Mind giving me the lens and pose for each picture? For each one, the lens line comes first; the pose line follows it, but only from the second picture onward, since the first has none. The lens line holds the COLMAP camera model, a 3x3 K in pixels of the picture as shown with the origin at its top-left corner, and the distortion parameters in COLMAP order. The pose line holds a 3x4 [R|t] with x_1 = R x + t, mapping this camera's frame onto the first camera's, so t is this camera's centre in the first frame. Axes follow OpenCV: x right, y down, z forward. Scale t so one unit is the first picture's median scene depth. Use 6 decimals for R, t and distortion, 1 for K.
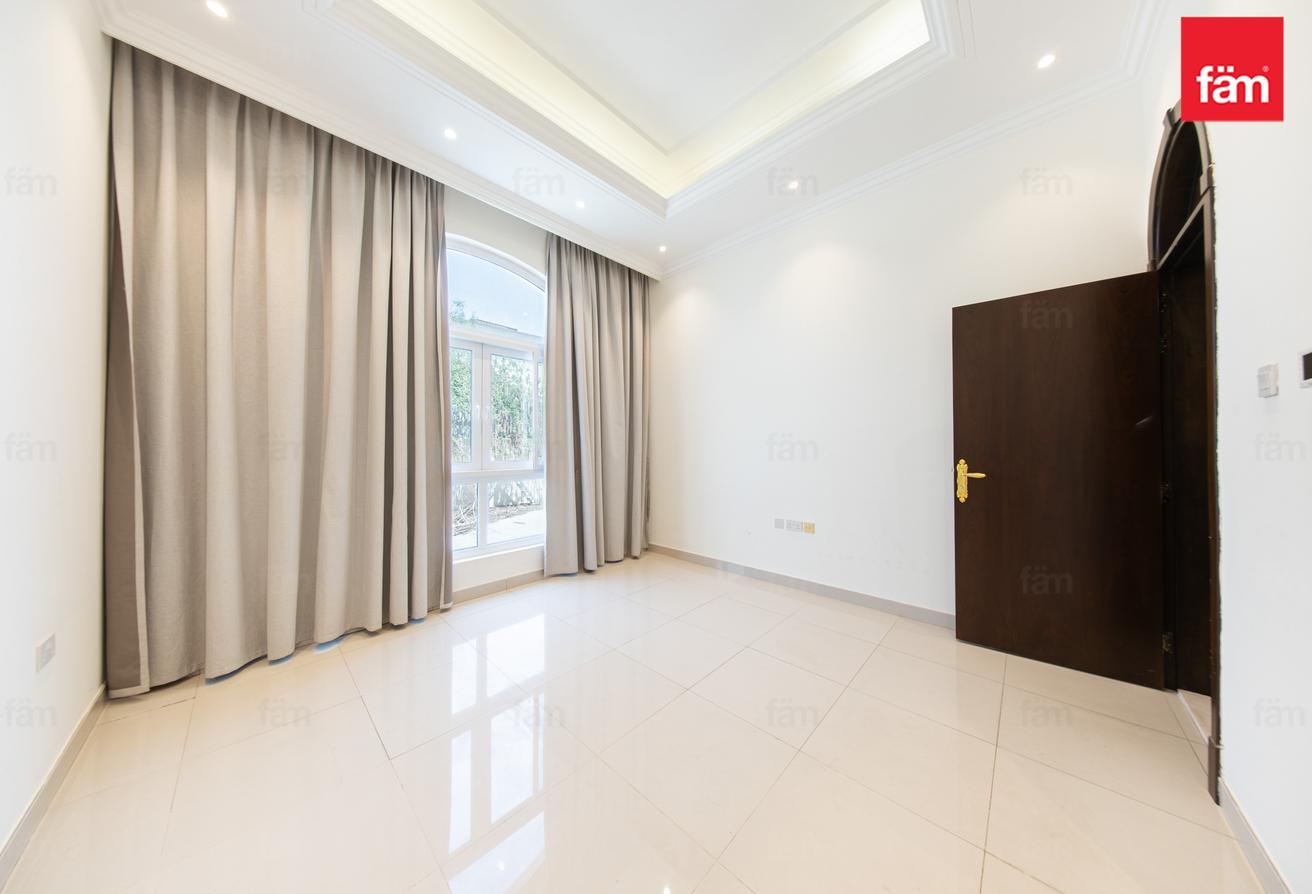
lens RADIAL K [[400.4, 0, 662.9], [0, 400.4, 447.8], [0, 0, 1]] dist [0.007799, -0.000020]
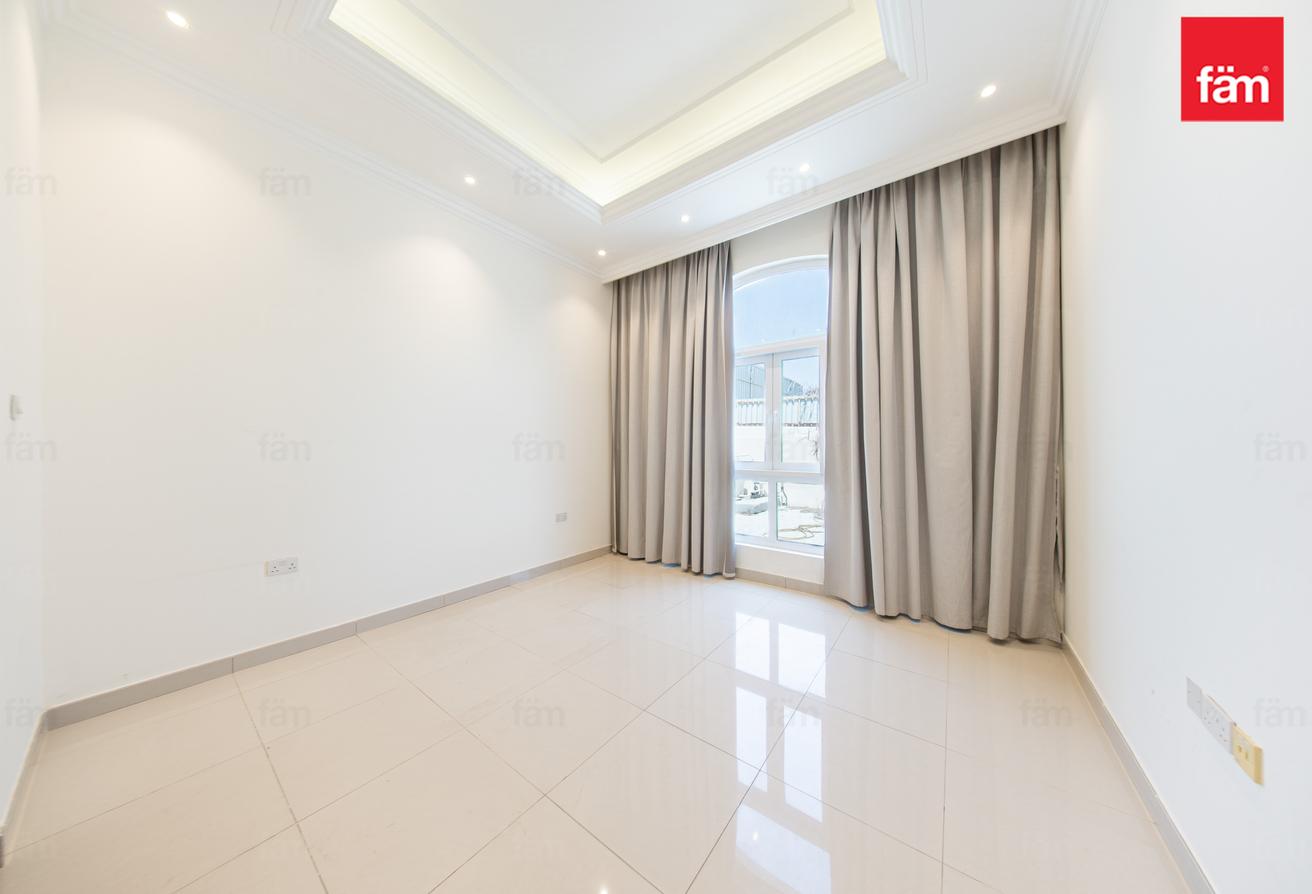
lens RADIAL K [[400.4, 0, 649.7], [0, 400.4, 441.8], [0, 0, 1]] dist [0.007799, -0.000020]
pose [[0.076256, 0.001554, -0.997087, 0.606892], [0.006633, 0.999976, 0.002066, -0.025077], [0.997066, -0.006771, 0.076244, 0.578051]]
